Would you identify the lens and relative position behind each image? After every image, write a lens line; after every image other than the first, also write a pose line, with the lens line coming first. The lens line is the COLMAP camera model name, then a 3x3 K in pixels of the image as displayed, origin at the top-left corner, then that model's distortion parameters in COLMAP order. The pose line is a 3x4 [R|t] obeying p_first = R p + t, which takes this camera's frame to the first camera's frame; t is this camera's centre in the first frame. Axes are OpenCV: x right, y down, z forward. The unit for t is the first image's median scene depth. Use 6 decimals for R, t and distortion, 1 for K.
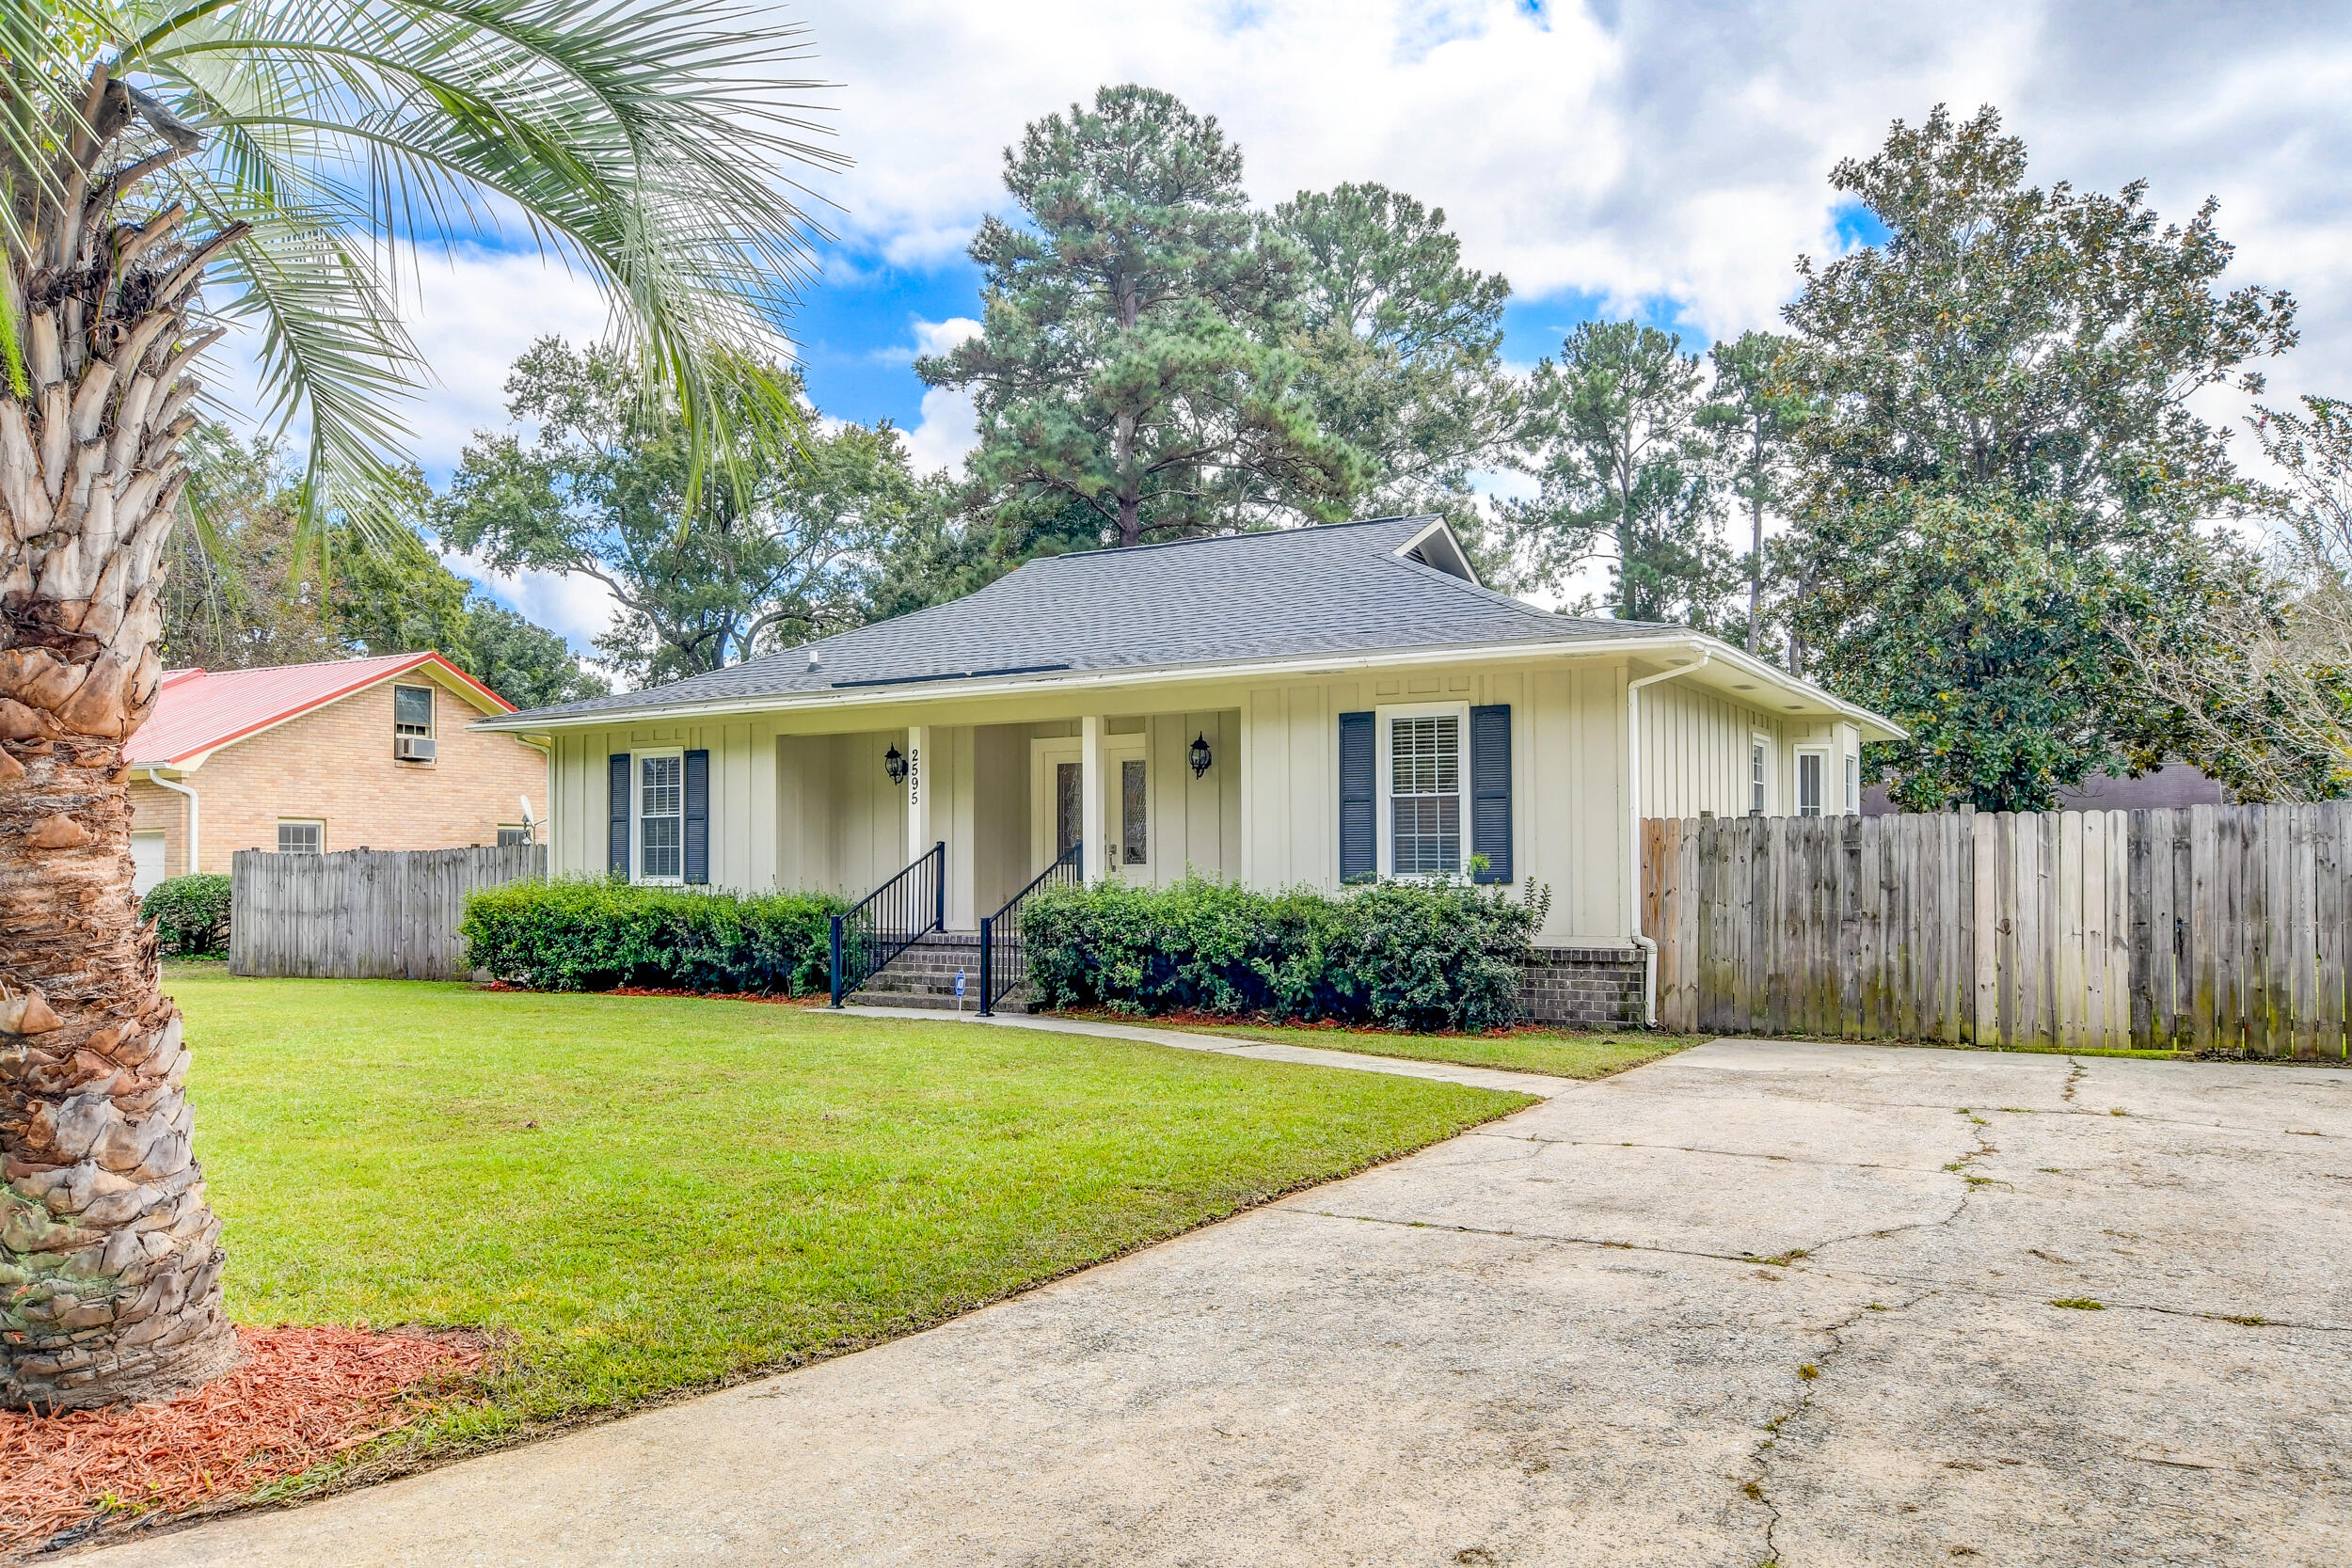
lens RADIAL K [[1681.2, 0, 1186.8], [0, 1681.2, 766.8], [0, 0, 1]] dist [0.001864, 0.012278]
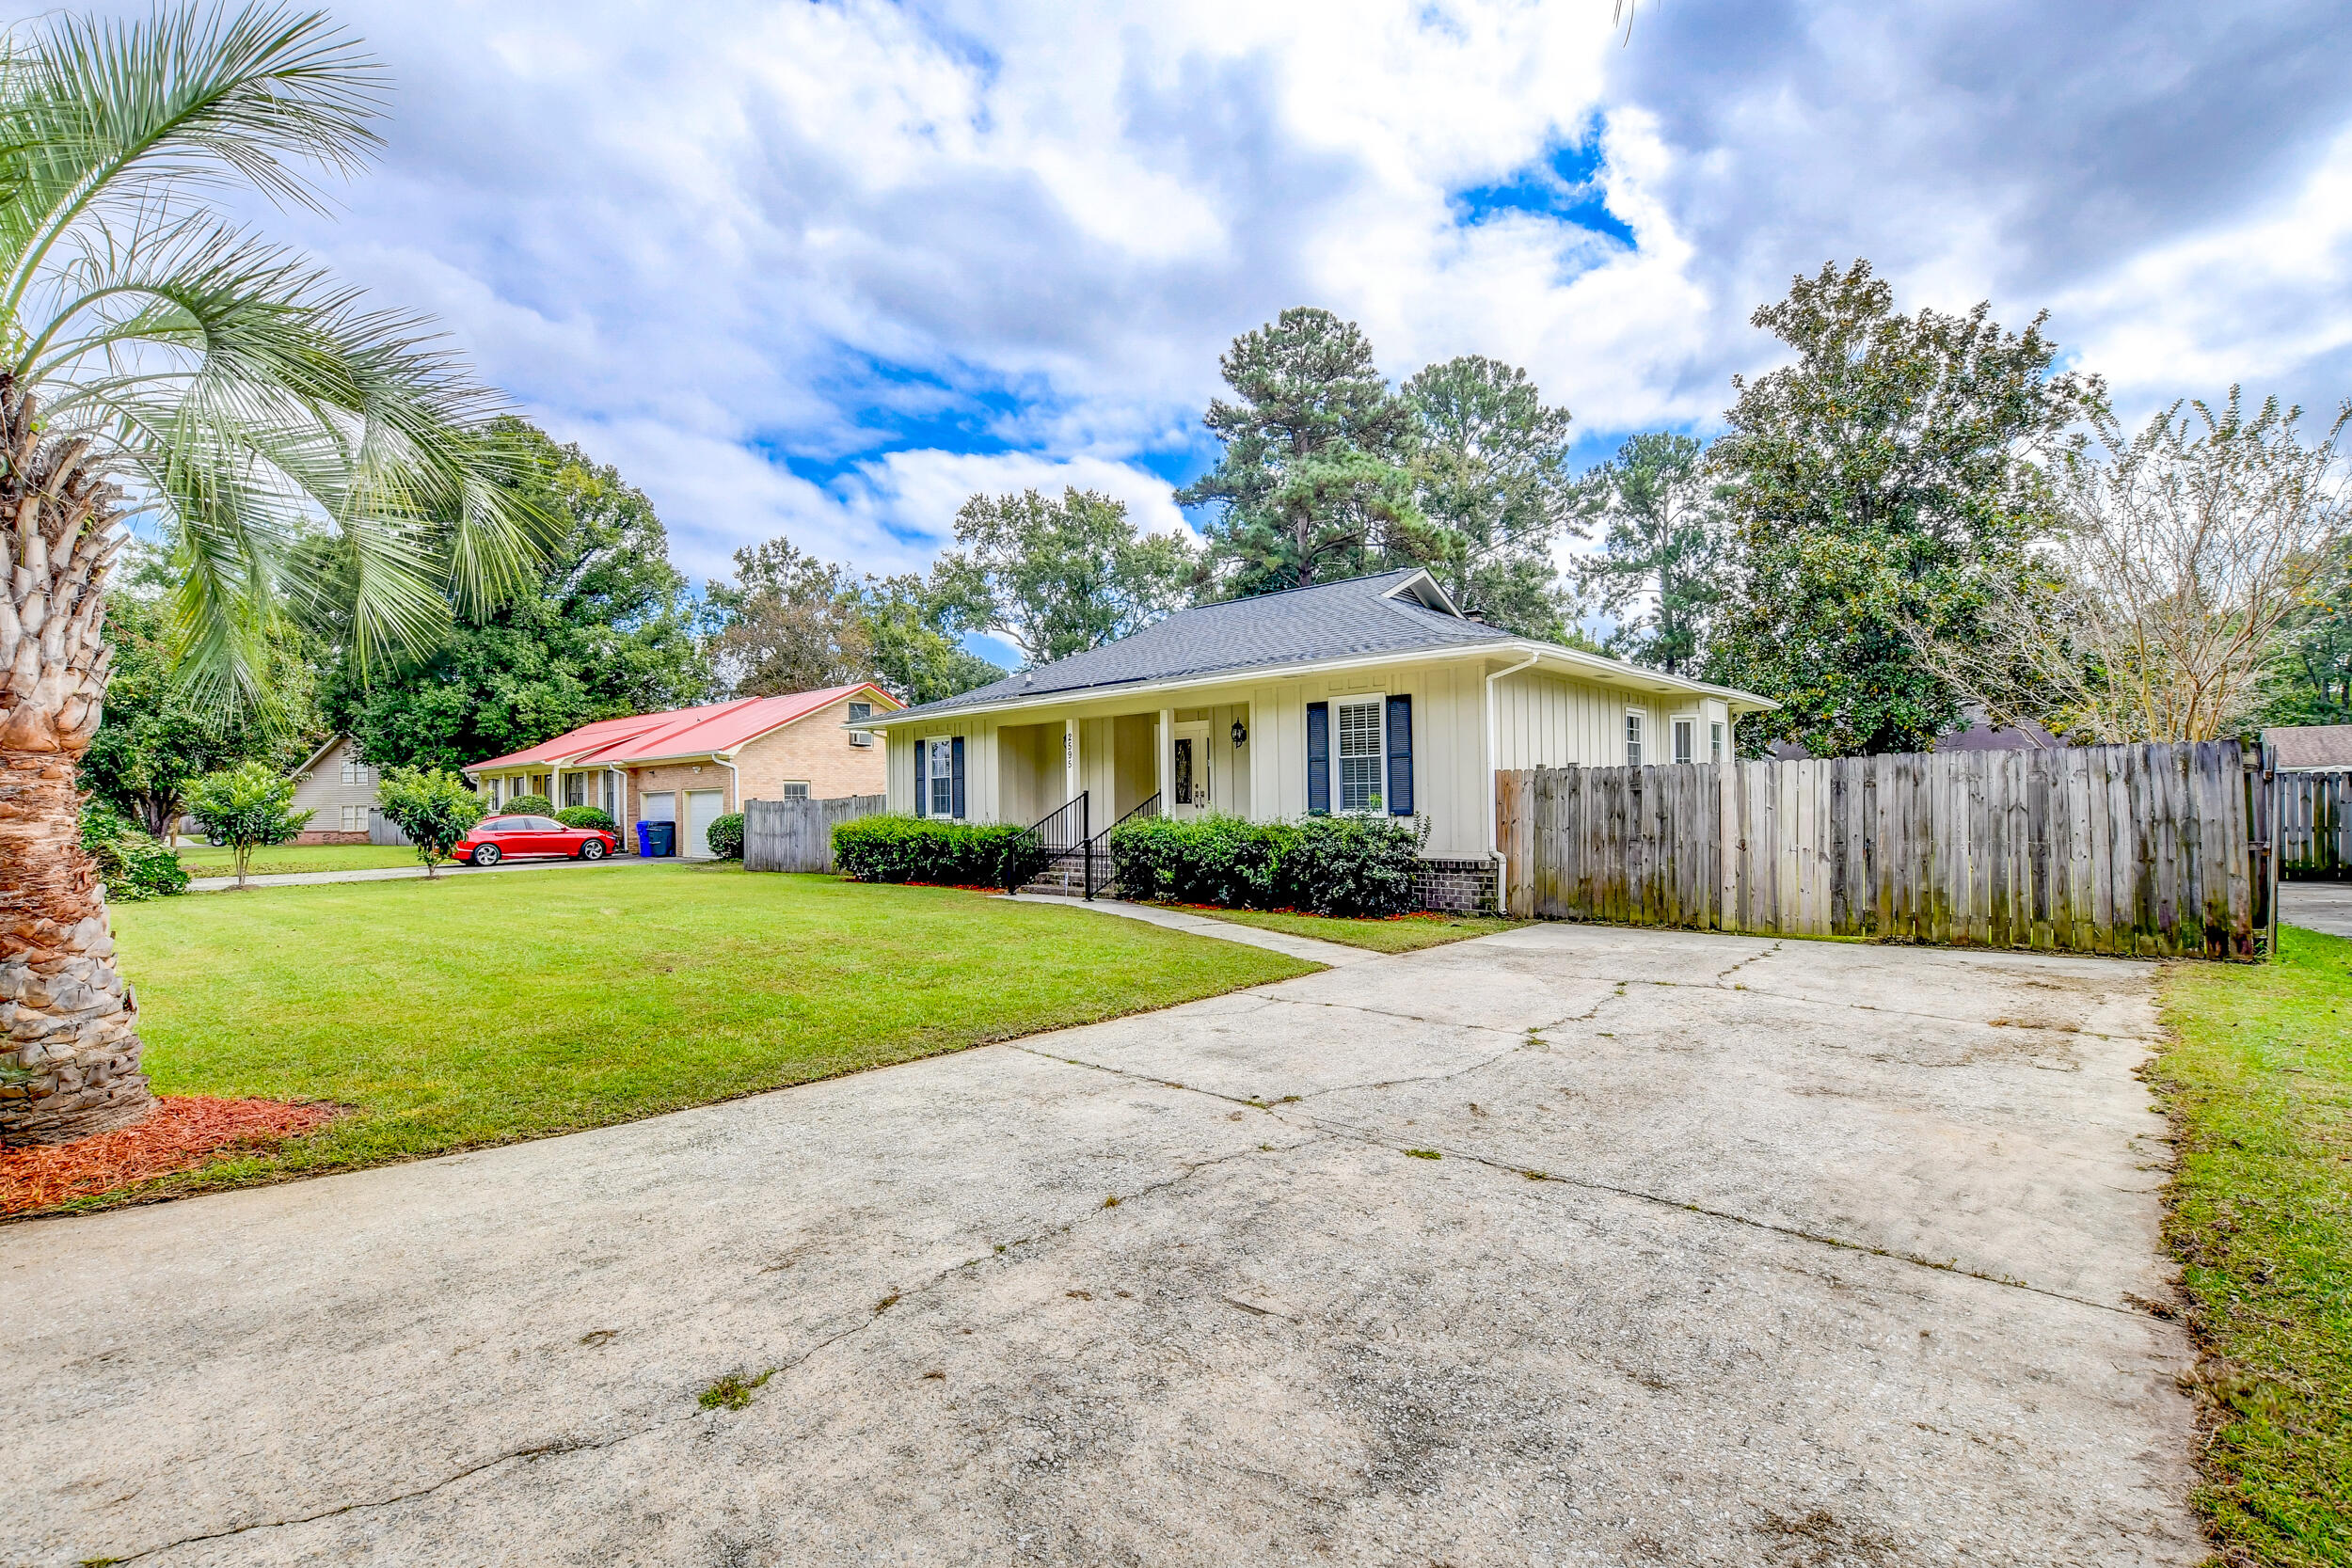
lens RADIAL K [[1035.7, 0, 1182.8], [0, 1035.7, 762.9], [0, 0, 1]] dist [-0.028228, 0.001913]
pose [[0.976938, -0.018472, -0.212722, 0.168166], [0.023275, 0.999527, 0.020094, 0.000190], [0.212251, -0.024582, 0.976906, 0.064367]]
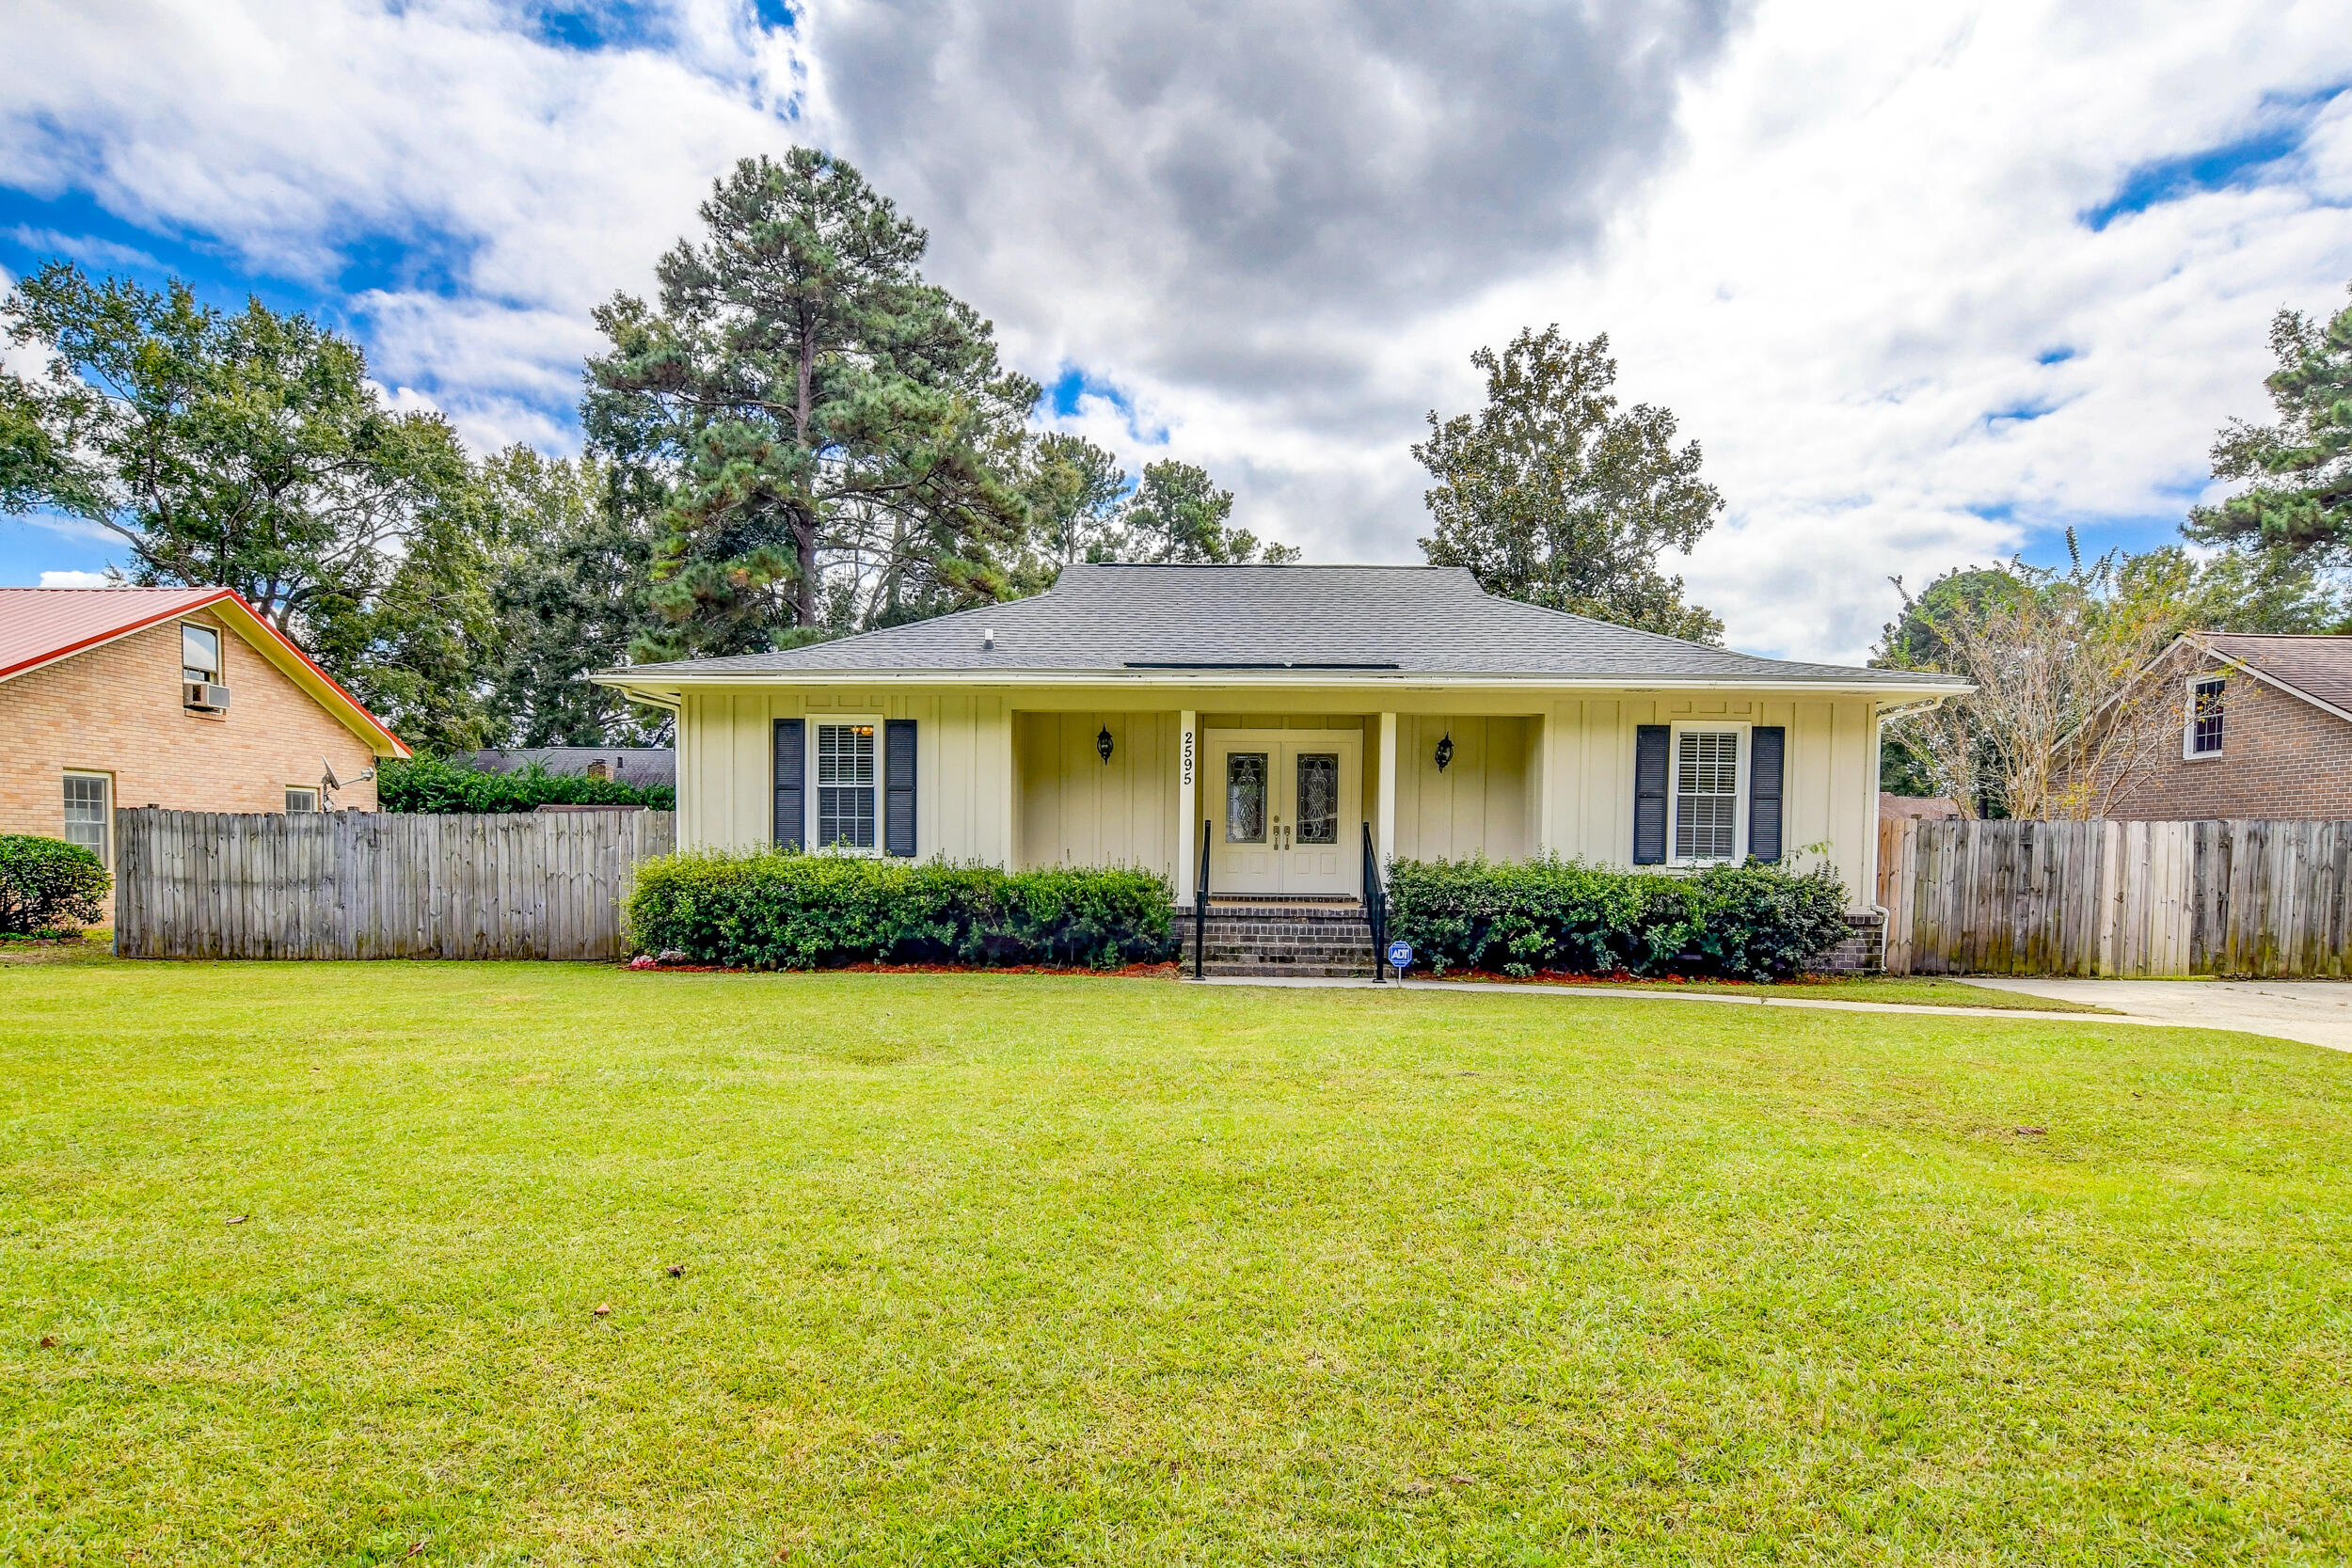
lens RADIAL K [[1232.1, 0, 1211.0], [0, 1232.1, 861.3], [0, 0, 1]] dist [-0.021202, 0.001350]
pose [[0.875591, 0.007946, 0.482988, -0.572079], [-0.043988, 0.997022, 0.063341, 0.022866], [-0.481046, -0.076706, 0.873333, 0.341593]]
